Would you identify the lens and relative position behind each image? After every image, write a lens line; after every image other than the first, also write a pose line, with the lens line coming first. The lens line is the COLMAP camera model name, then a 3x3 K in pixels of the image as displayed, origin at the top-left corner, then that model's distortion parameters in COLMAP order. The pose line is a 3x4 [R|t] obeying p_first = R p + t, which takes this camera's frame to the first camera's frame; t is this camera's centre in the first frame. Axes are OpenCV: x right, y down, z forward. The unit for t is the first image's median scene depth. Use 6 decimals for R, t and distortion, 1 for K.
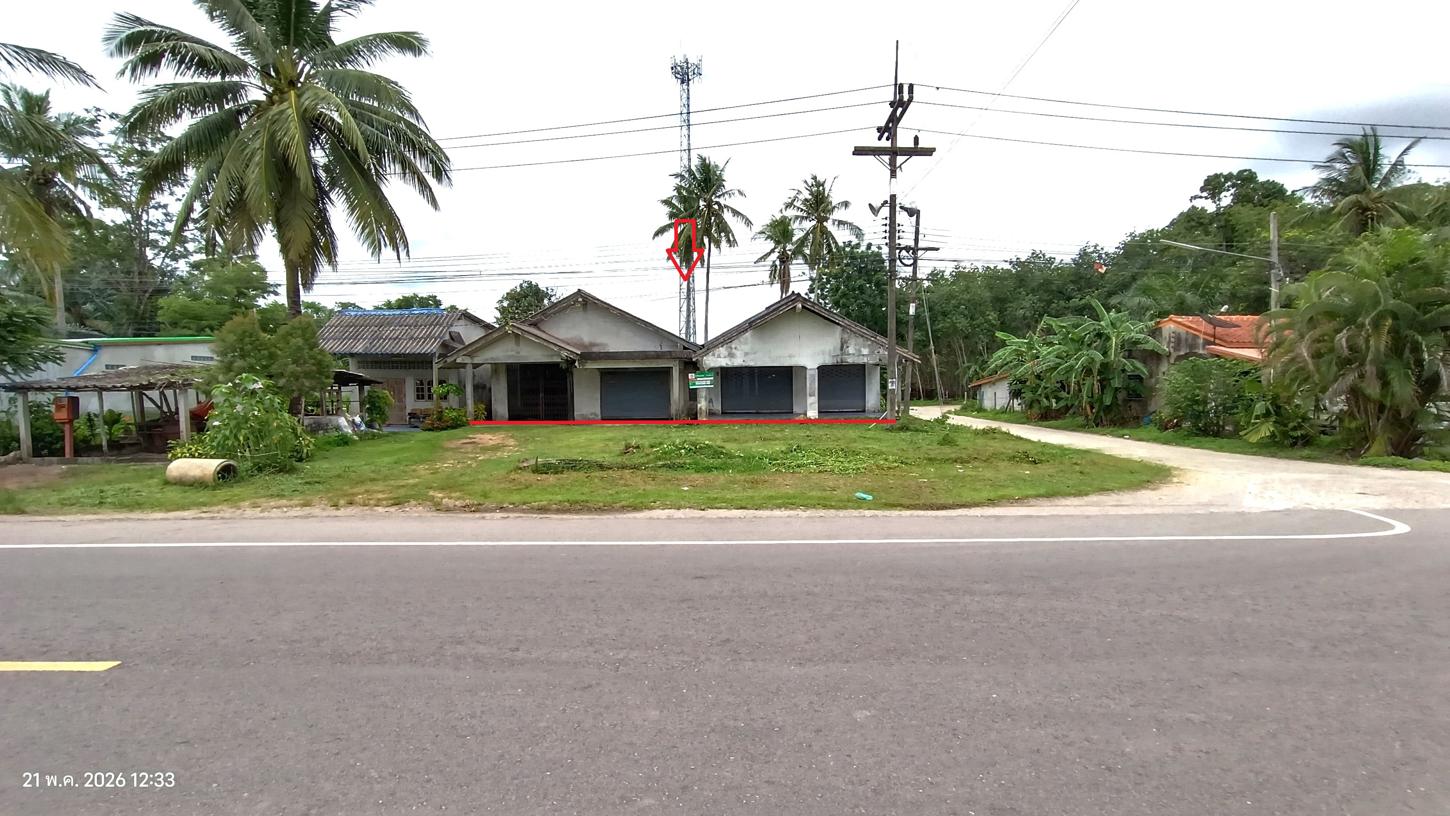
lens RADIAL K [[664.7, 0, 726.0], [0, 664.7, 401.0], [0, 0, 1]] dist [-0.018186, 0.006892]
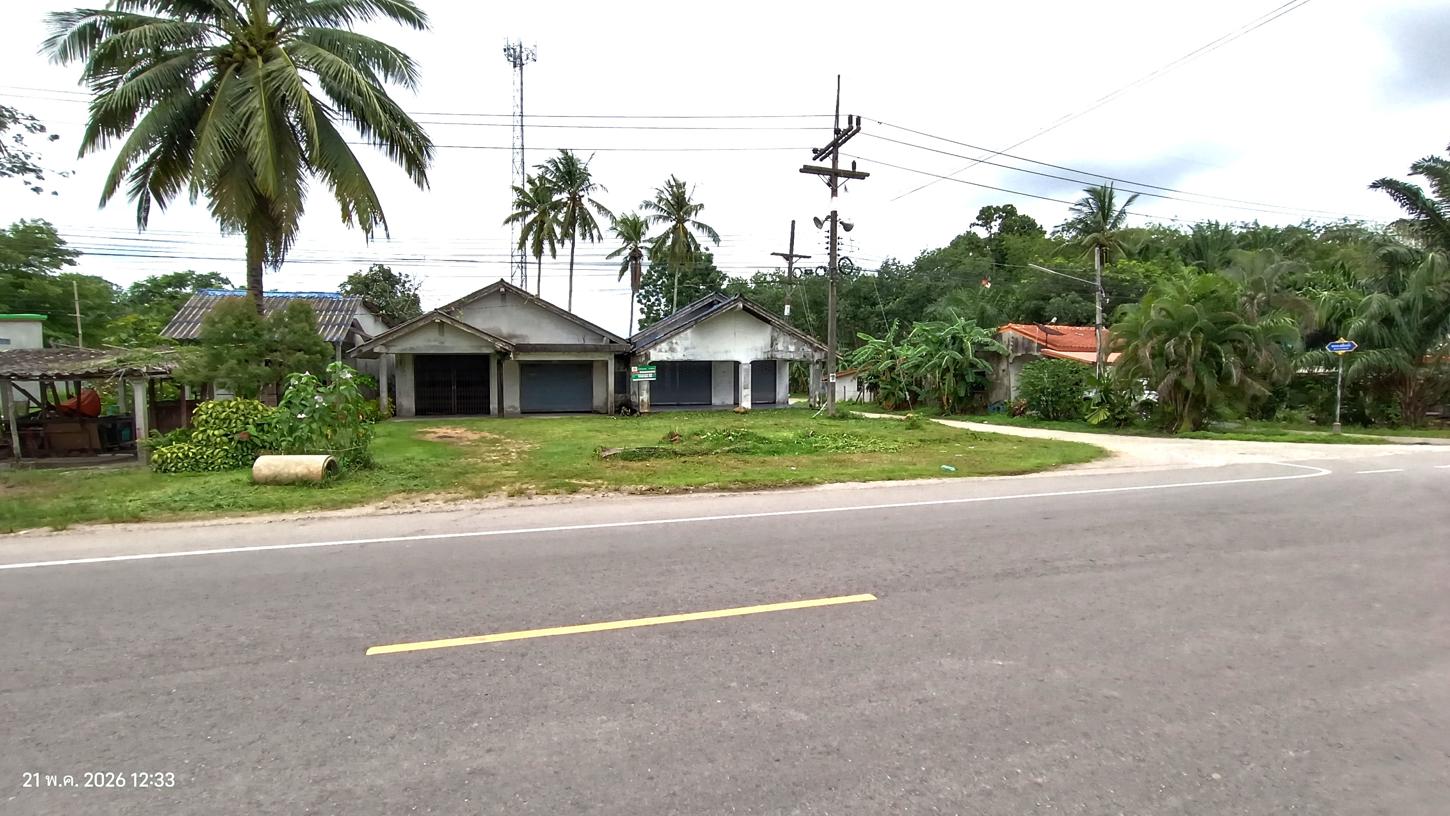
lens RADIAL K [[664.7, 0, 696.8], [0, 664.7, 401.1], [0, 0, 1]] dist [-0.018186, 0.006892]
pose [[0.956647, -0.004524, 0.291215, -0.248415], [0.002066, 0.999960, 0.008747, 0.003068], [-0.291243, -0.007766, 0.956618, -0.016213]]
